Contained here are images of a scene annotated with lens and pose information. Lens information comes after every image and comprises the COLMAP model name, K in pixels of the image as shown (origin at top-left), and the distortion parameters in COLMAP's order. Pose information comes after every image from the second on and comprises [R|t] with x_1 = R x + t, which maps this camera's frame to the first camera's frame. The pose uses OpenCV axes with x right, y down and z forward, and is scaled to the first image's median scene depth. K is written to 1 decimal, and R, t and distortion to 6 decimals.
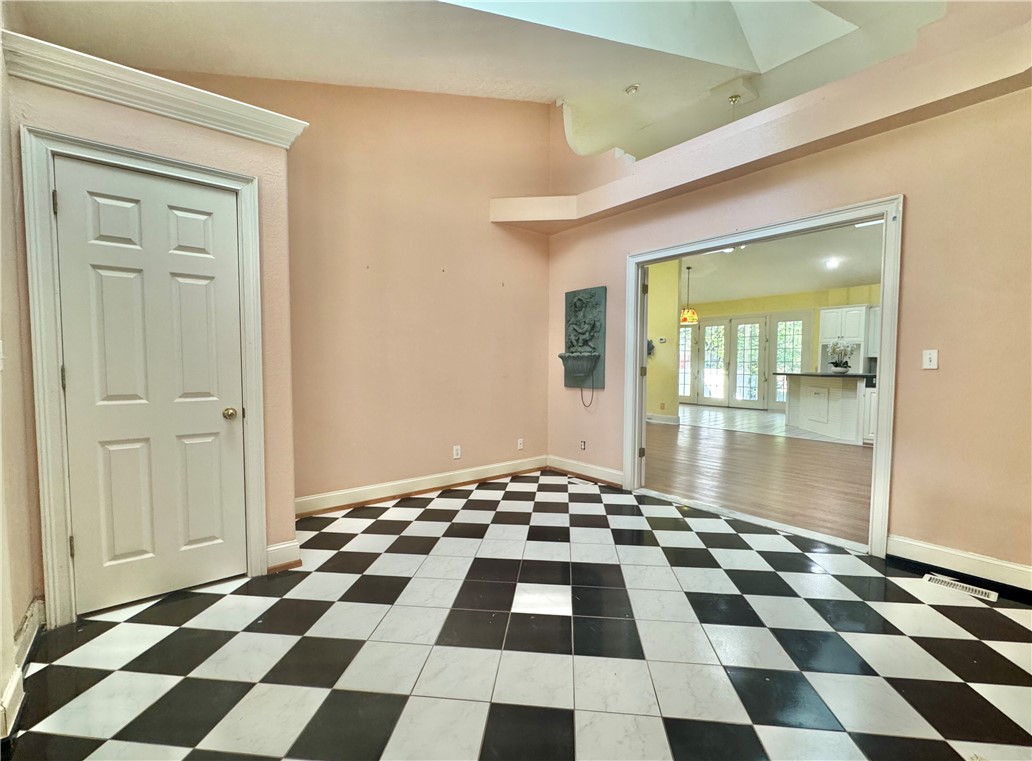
lens RADIAL K [[453.1, 0, 518.9], [0, 453.1, 386.2], [0, 0, 1]] dist [-0.000779, -0.000043]
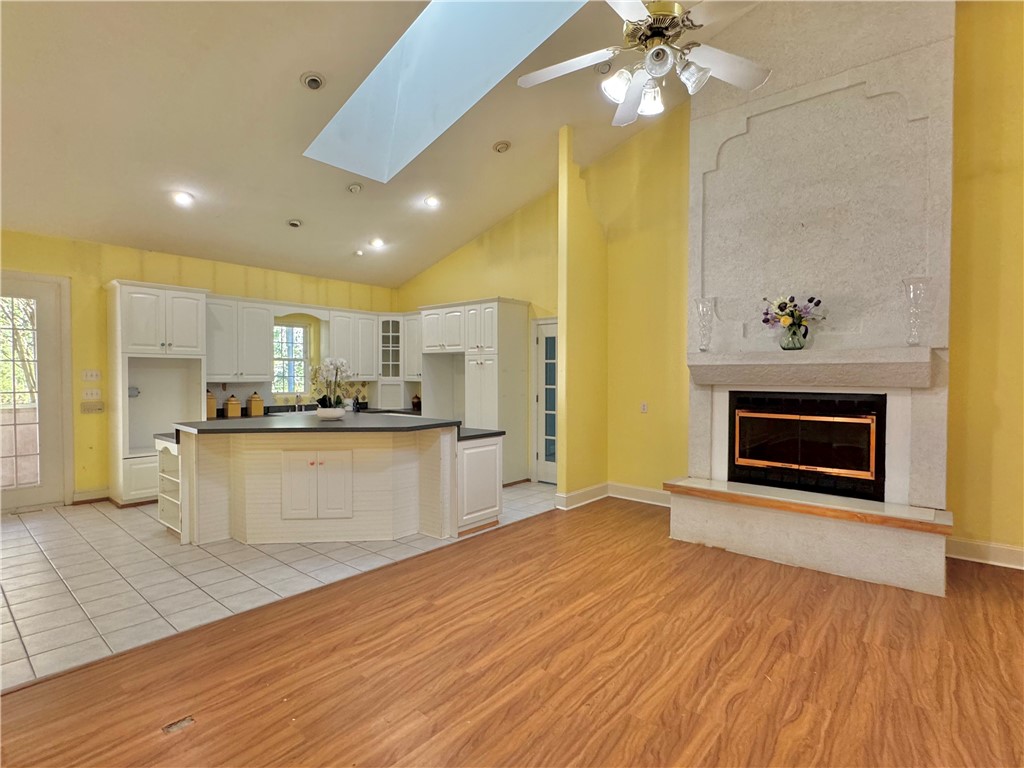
lens RADIAL K [[515.5, 0, 512.0], [0, 515.5, 384.0], [0, 0, 1]] dist [-0.001881, -0.000082]
pose [[-0.175203, -0.022982, 0.984264, 0.049026], [0.047299, 0.998377, 0.031731, -0.056851], [-0.983395, 0.052114, -0.173832, 0.644096]]
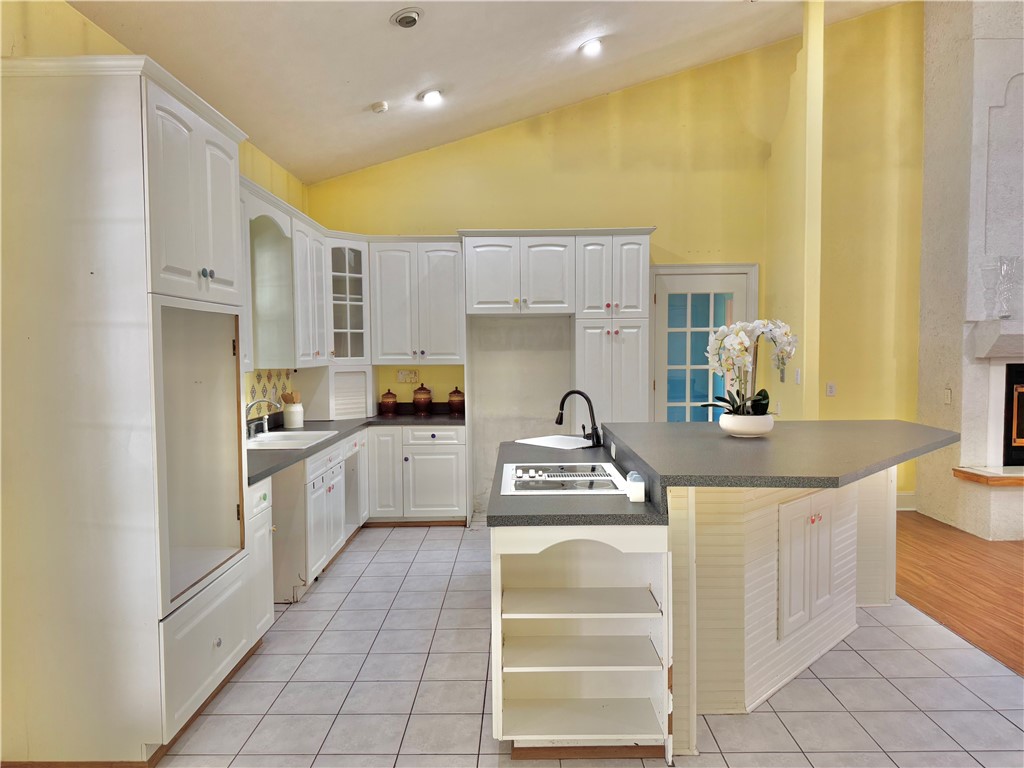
lens RADIAL K [[717.3, 0, 517.2], [0, 717.3, 386.2], [0, 0, 1]] dist [0.116344, -0.161504]
pose [[-0.774161, -0.030424, 0.632258, 0.382783], [0.038397, 0.994748, 0.094882, -0.077842], [-0.631824, 0.097730, -0.768926, 1.040147]]
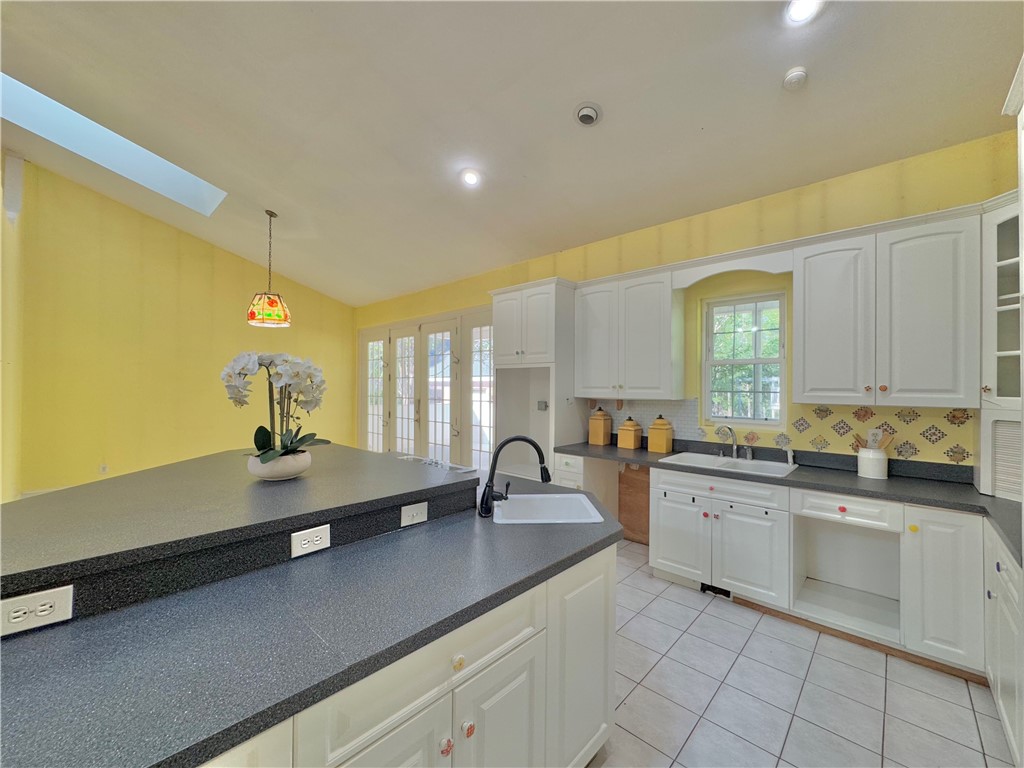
lens RADIAL K [[410.0, 0, 511.8], [0, 410.0, 383.6], [0, 0, 1]] dist [-0.001615, -0.000236]
pose [[0.990982, 0.003960, 0.133939, 0.583756], [0.003840, 0.998313, -0.057932, -0.048325], [-0.133943, 0.057924, 0.989295, 0.537241]]
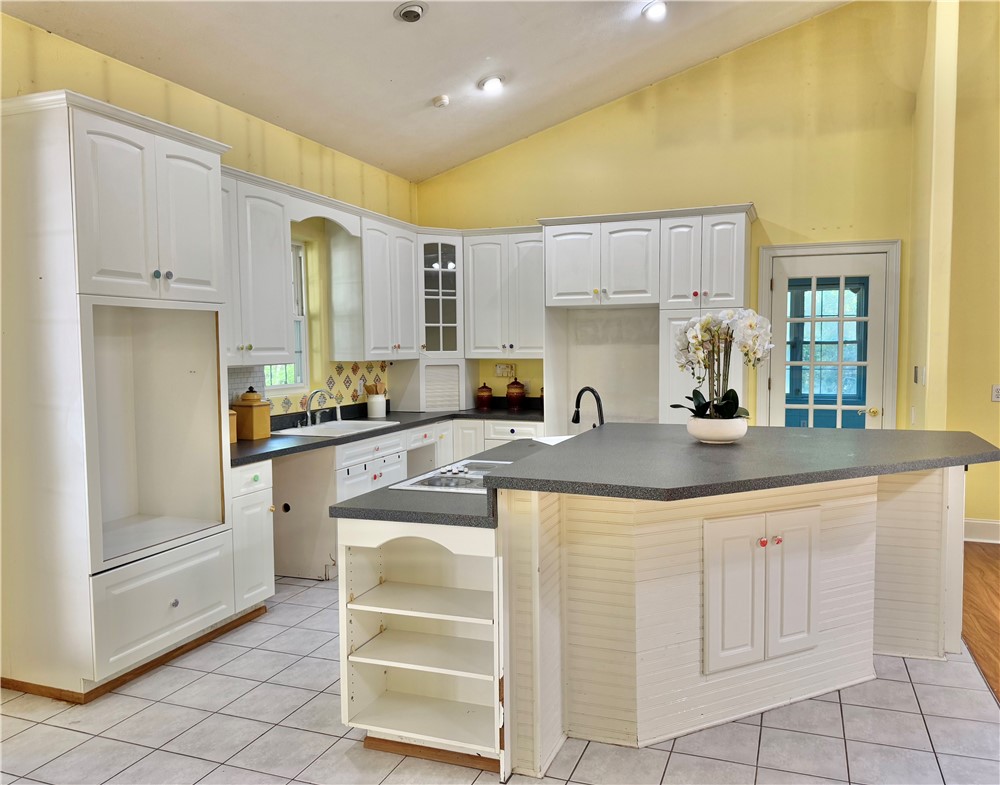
lens RADIAL K [[751.8, 0, 527.0], [0, 751.8, 394.9], [0, 0, 1]] dist [0.109763, -0.148127]
pose [[-0.519419, -0.057481, 0.852584, 0.292370], [0.049741, 0.994009, 0.097319, -0.071889], [-0.853071, 0.092958, -0.513448, 0.940833]]
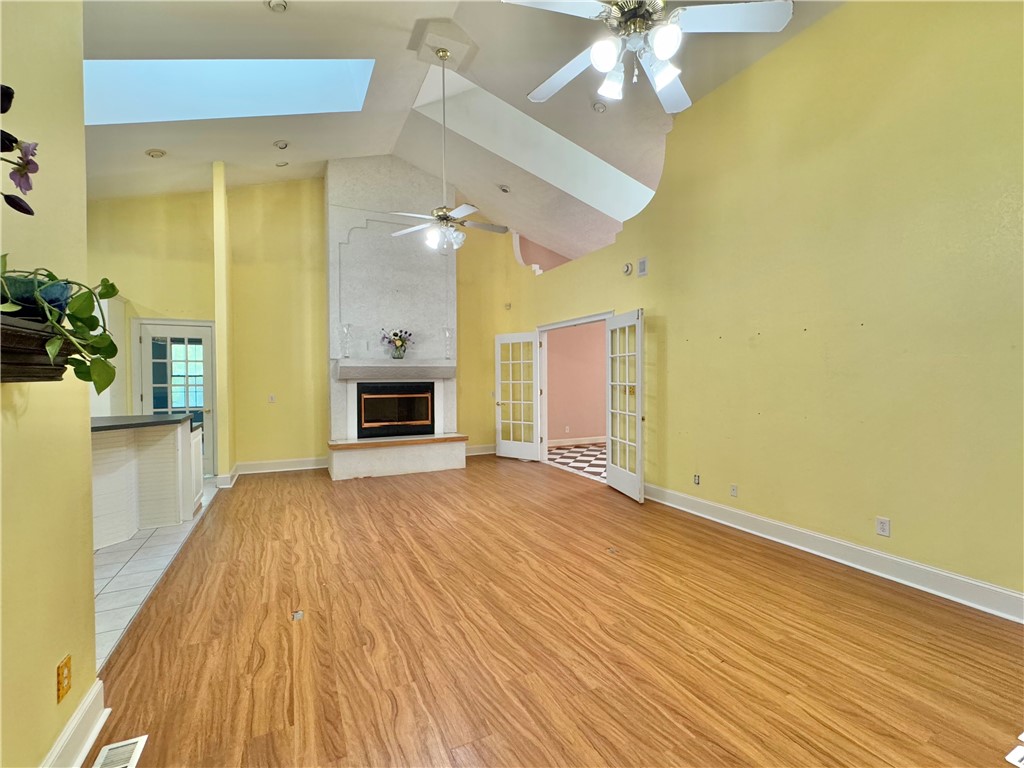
lens RADIAL K [[460.2, 0, 511.7], [0, 460.2, 383.8], [0, 0, 1]] dist [-0.001068, -0.000219]
pose [[-0.971939, -0.002093, 0.235225, 0.092262], [0.013835, 0.997721, 0.066040, -0.065560], [-0.234827, 0.067441, -0.969695, 0.948610]]
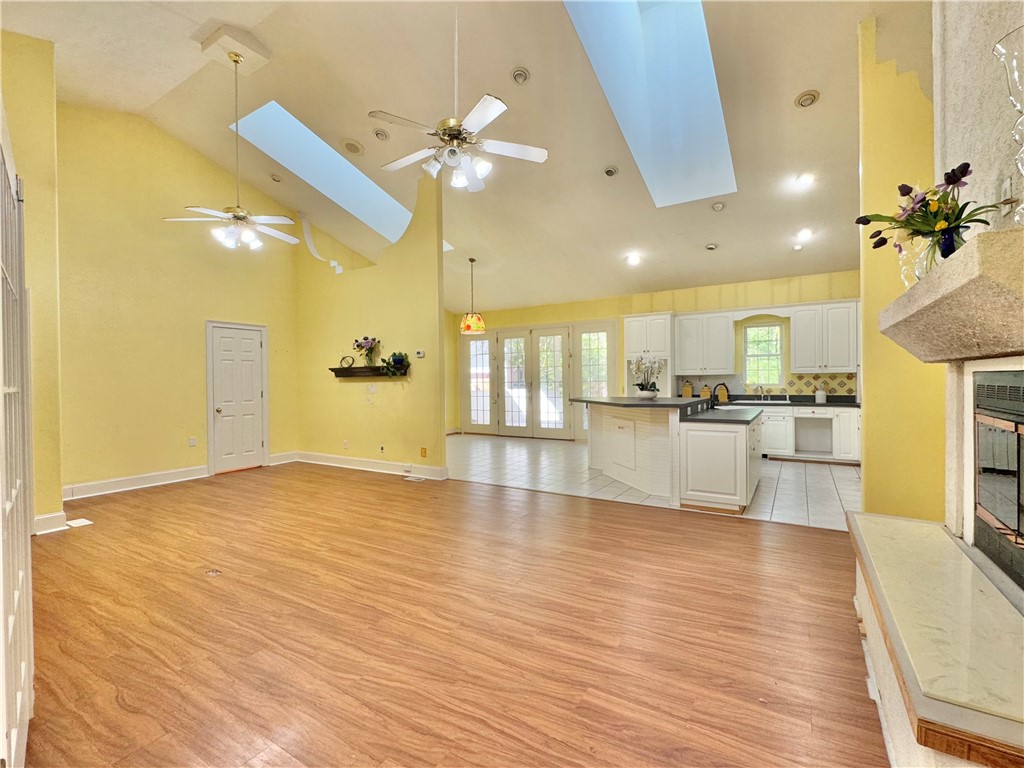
lens RADIAL K [[460.2, 0, 511.7], [0, 460.2, 383.8], [0, 0, 1]] dist [-0.001068, -0.000219]
pose [[0.946839, -0.018259, 0.321190, 0.188602], [0.032423, 0.998721, -0.038805, -0.022310], [-0.320070, 0.047156, 0.946219, 0.261848]]
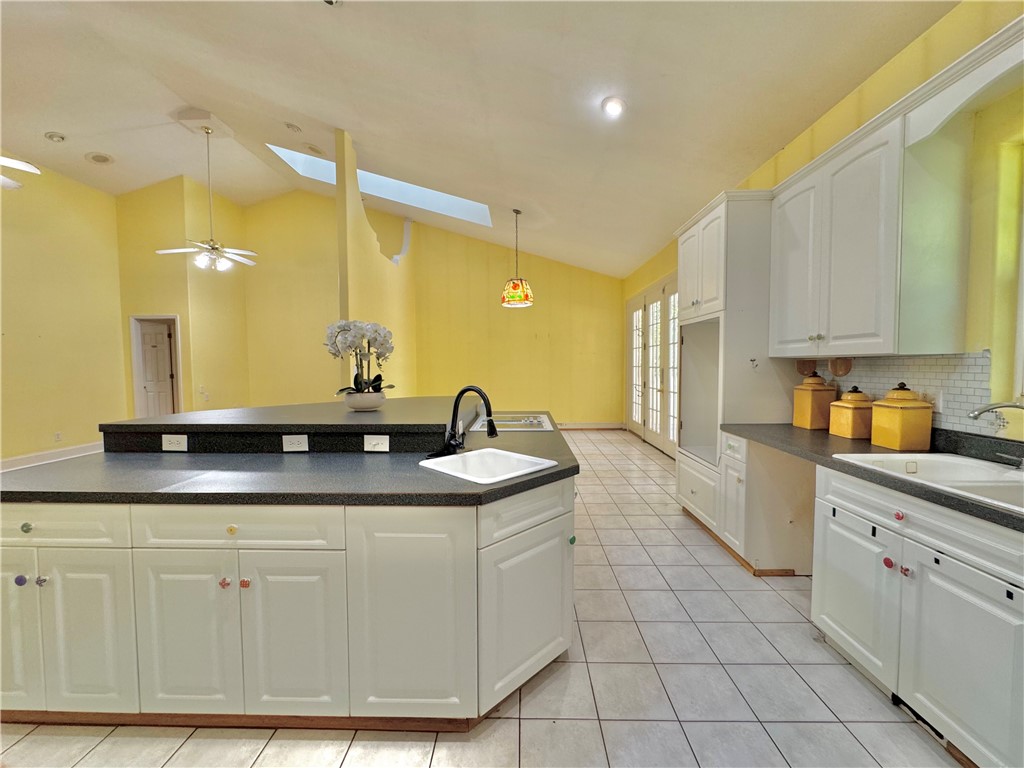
lens RADIAL K [[411.6, 0, 511.5], [0, 411.6, 380.5], [0, 0, 1]] dist [-0.002458, -0.000276]
pose [[0.762002, 0.017732, -0.647332, 0.732548], [-0.024155, 0.999708, -0.001049, -0.038535], [0.647124, 0.016435, 0.762207, 0.592695]]
